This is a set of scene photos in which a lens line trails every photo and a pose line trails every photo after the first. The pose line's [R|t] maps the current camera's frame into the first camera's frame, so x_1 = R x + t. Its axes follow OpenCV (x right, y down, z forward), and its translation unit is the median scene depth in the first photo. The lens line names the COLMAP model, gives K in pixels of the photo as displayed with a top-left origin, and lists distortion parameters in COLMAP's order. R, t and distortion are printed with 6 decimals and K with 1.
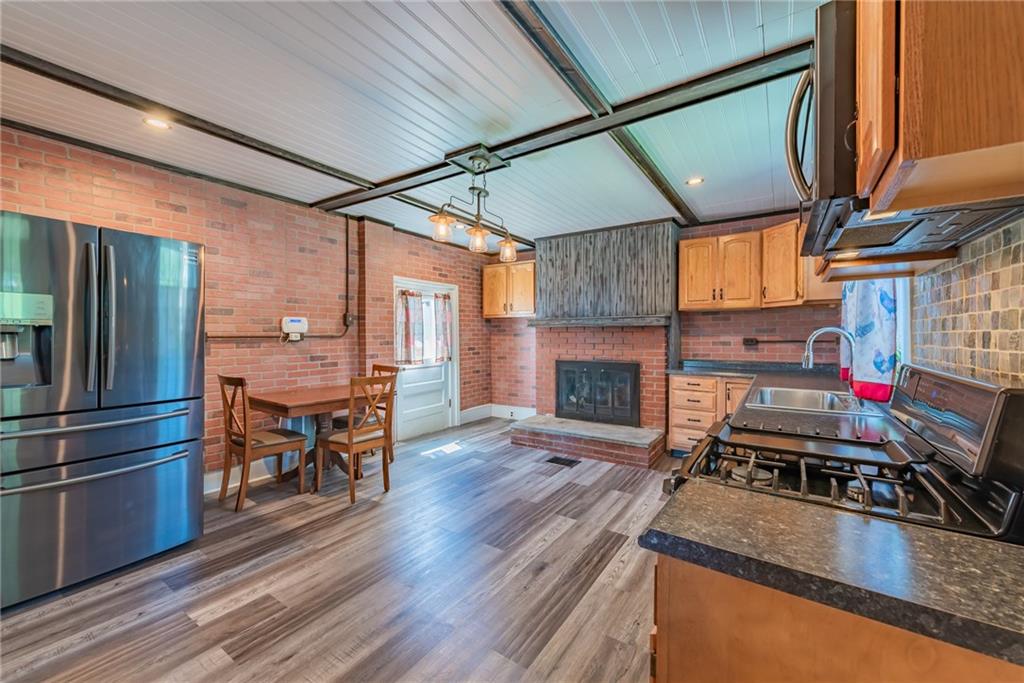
lens RADIAL K [[404.7, 0, 518.1], [0, 404.7, 336.4], [0, 0, 1]] dist [0.010107, -0.001226]
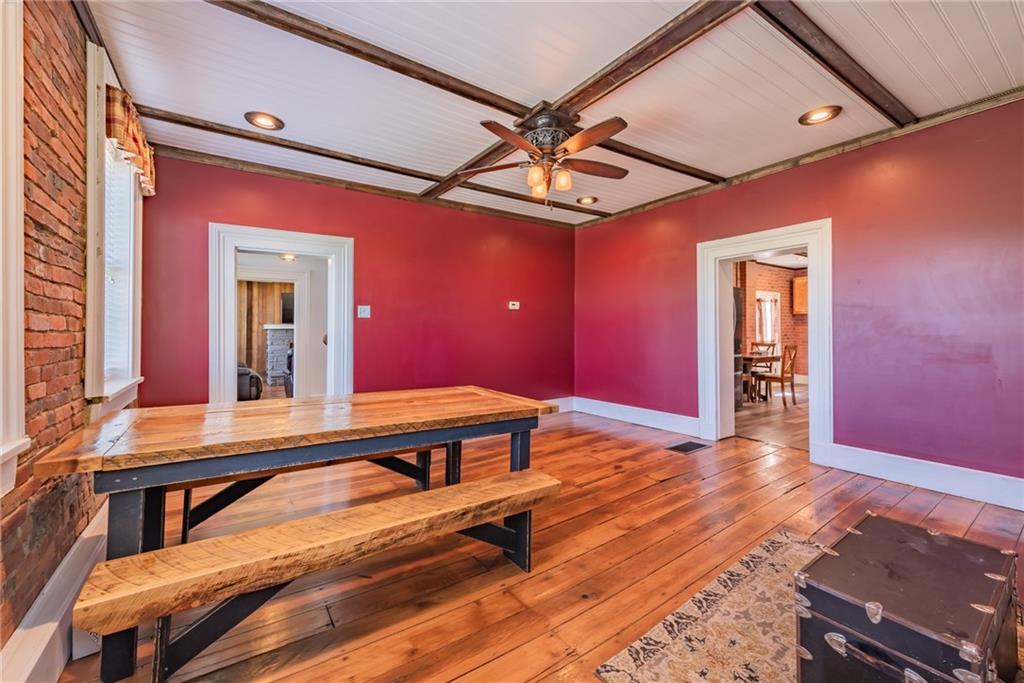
lens RADIAL K [[404.7, 0, 517.1], [0, 404.7, 327.2], [0, 0, 1]] dist [0.010107, -0.001226]
pose [[0.922862, -0.006382, -0.385077, -0.602658], [0.001617, 0.999918, -0.012696, 0.024959], [0.385127, 0.011094, 0.922797, -0.981224]]
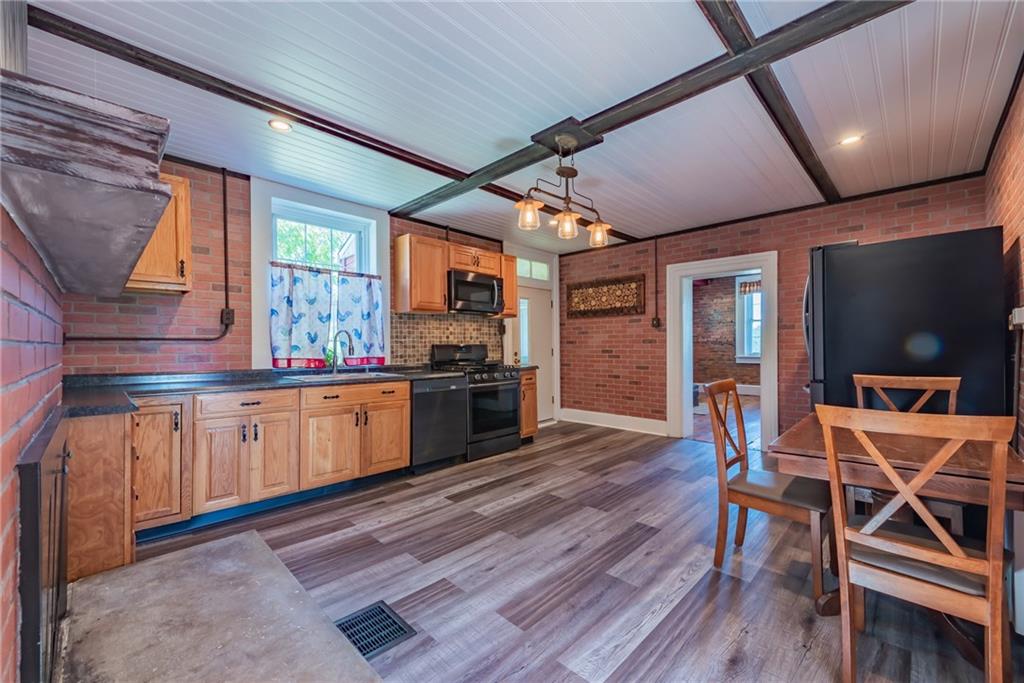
lens RADIAL K [[404.7, 0, 508.0], [0, 404.7, 345.4], [0, 0, 1]] dist [0.010107, -0.001226]
pose [[-0.975460, 0.006816, 0.220071, -0.110022], [0.007753, 0.999964, 0.003398, 0.021379], [-0.220040, 0.005021, -0.975478, 1.282658]]
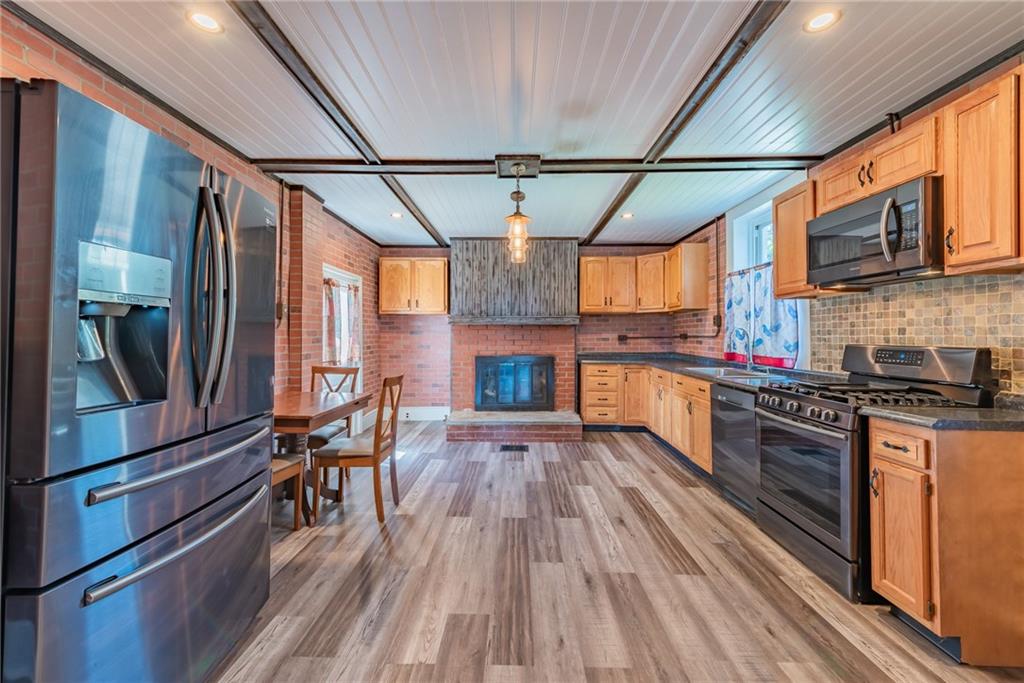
lens RADIAL K [[404.7, 0, 518.6], [0, 404.7, 331.7], [0, 0, 1]] dist [0.010107, -0.001226]
pose [[0.838045, 0.006047, 0.545568, -0.446650], [0.000830, 0.999923, -0.012358, 0.009065], [-0.545601, 0.010809, 0.837975, 0.072298]]
